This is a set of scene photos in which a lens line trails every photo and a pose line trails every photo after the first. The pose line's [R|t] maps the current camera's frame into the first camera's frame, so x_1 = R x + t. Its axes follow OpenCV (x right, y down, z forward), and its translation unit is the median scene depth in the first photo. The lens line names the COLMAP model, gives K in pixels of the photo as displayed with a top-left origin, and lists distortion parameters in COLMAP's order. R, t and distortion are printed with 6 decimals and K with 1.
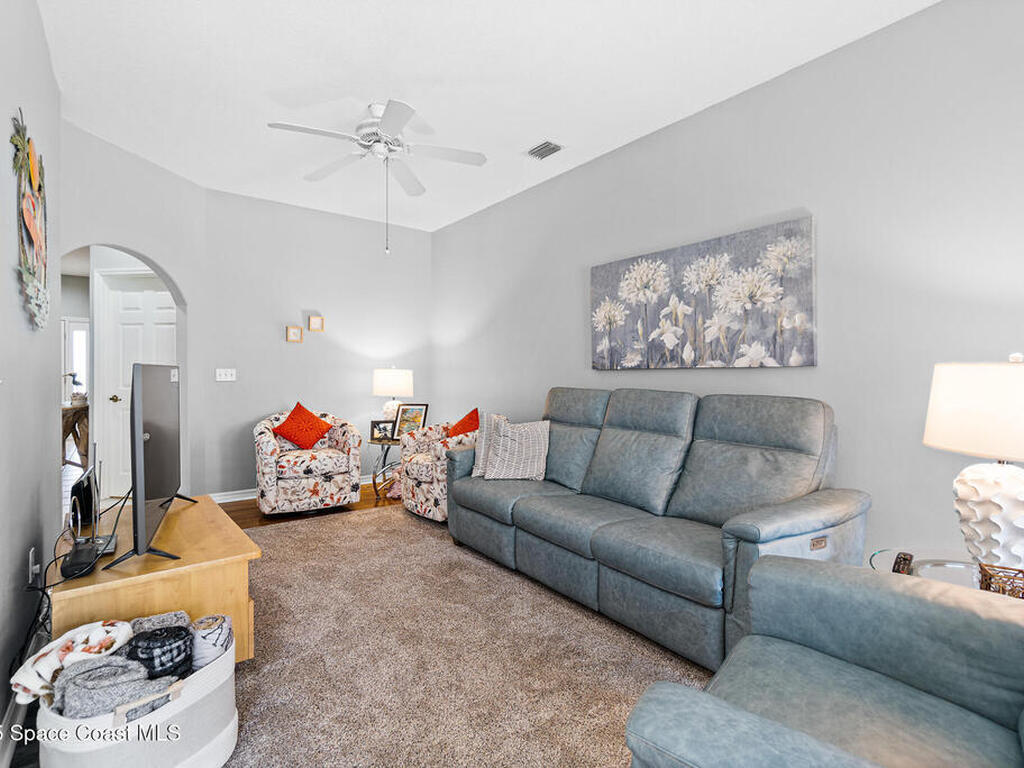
lens RADIAL K [[516.5, 0, 501.3], [0, 516.5, 374.3], [0, 0, 1]] dist [0.002642, -0.001939]
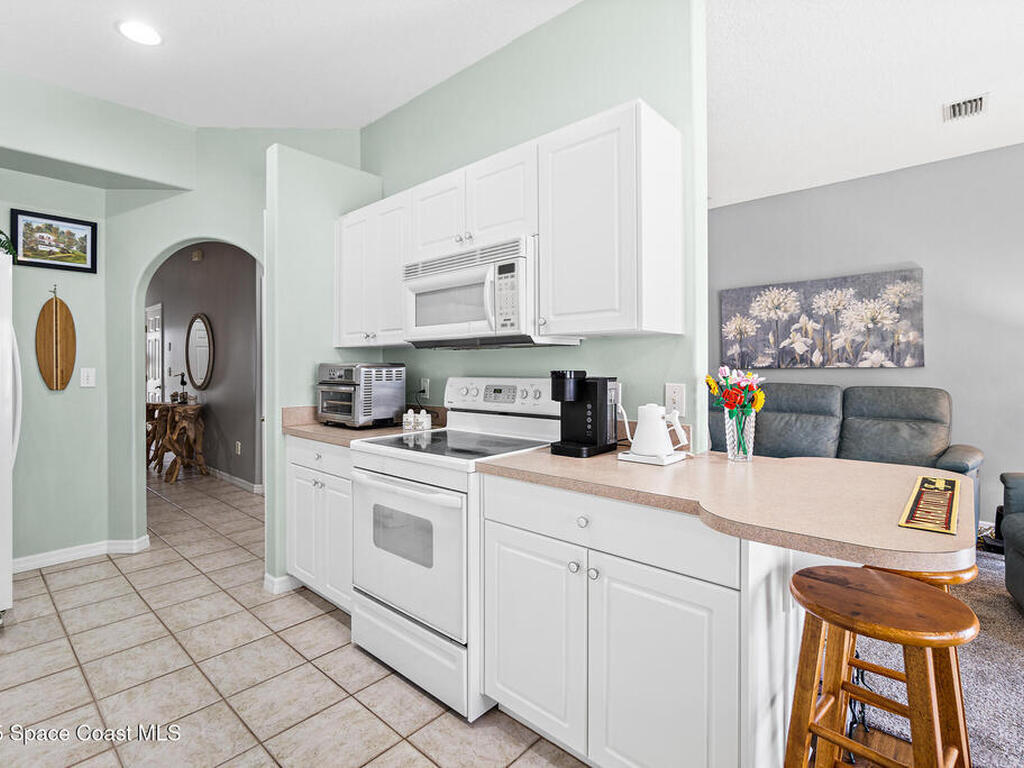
lens RADIAL K [[516.5, 0, 510.6], [0, 516.5, 369.5], [0, 0, 1]] dist [0.002642, -0.001939]
pose [[0.982300, -0.005068, 0.187244, -0.594869], [0.005078, 0.999987, 0.000427, -0.010317], [-0.187244, 0.000531, 0.982313, -0.181512]]
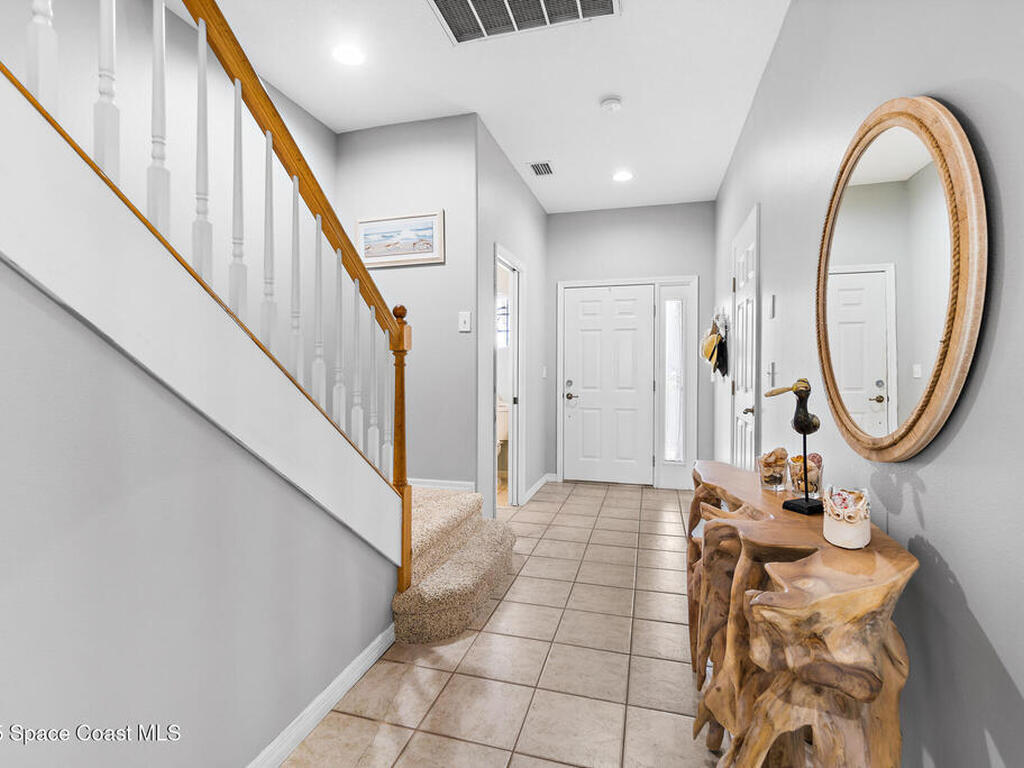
lens RADIAL K [[516.5, 0, 517.5], [0, 516.5, 378.5], [0, 0, 1]] dist [0.002642, -0.001939]
pose [[0.619959, 0.012877, -0.784528, -1.108086], [-0.005113, 0.999910, 0.012372, -0.009496], [0.784617, -0.003658, 0.619969, 1.136726]]
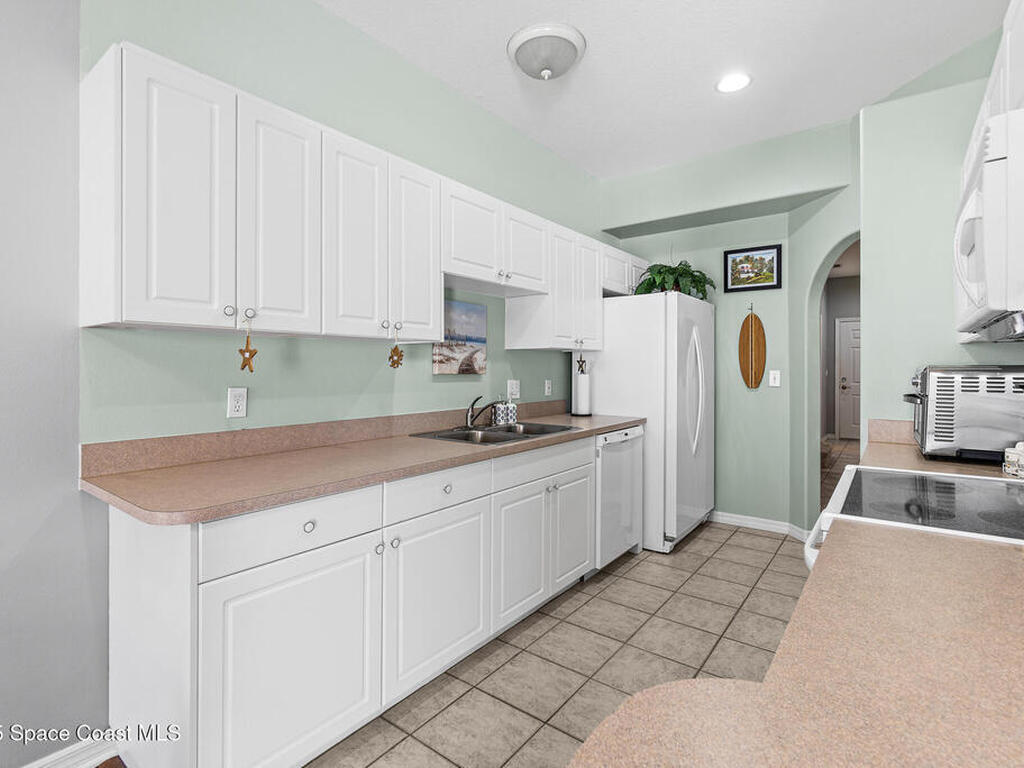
lens RADIAL K [[516.5, 0, 493.3], [0, 516.5, 371.8], [0, 0, 1]] dist [0.002642, -0.001939]
pose [[0.257926, 0.004720, -0.966153, -0.293259], [-0.006009, 0.999977, 0.003281, -0.012992], [0.966146, 0.004960, 0.257948, 0.006005]]
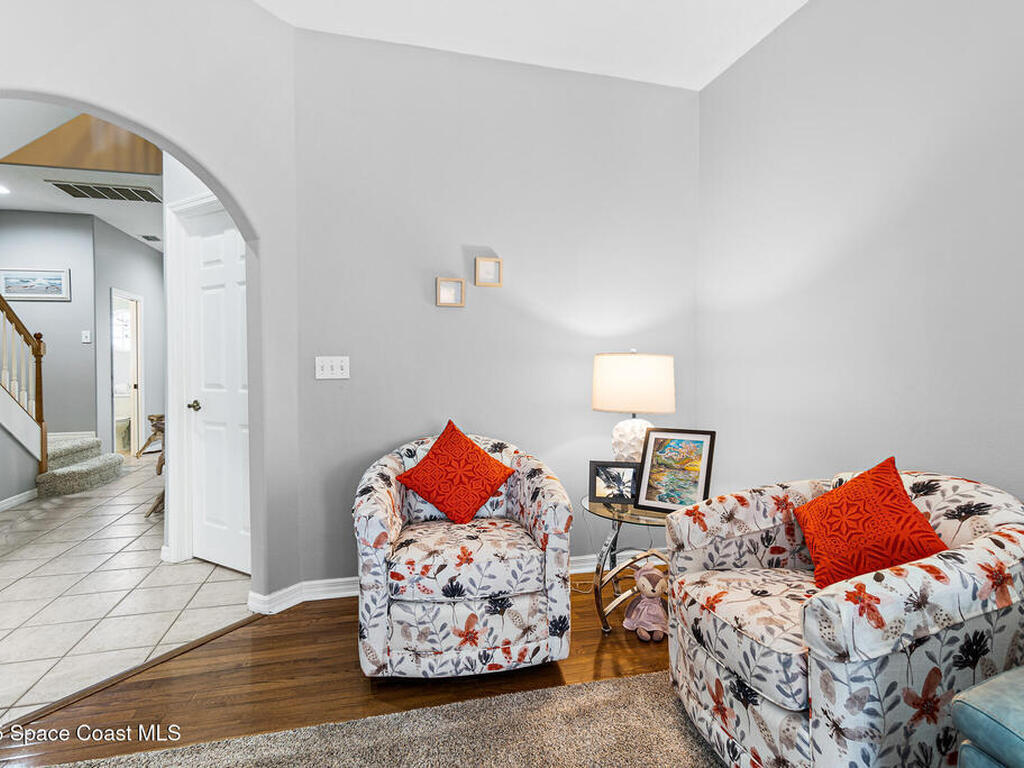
lens RADIAL K [[516.5, 0, 510.4], [0, 516.5, 376.3], [0, 0, 1]] dist [0.002642, -0.001939]
pose [[0.933276, 0.001970, -0.359155, -0.188496], [0.001639, 0.999951, 0.009745, 0.006296], [0.359157, -0.009683, 0.933227, 0.663666]]
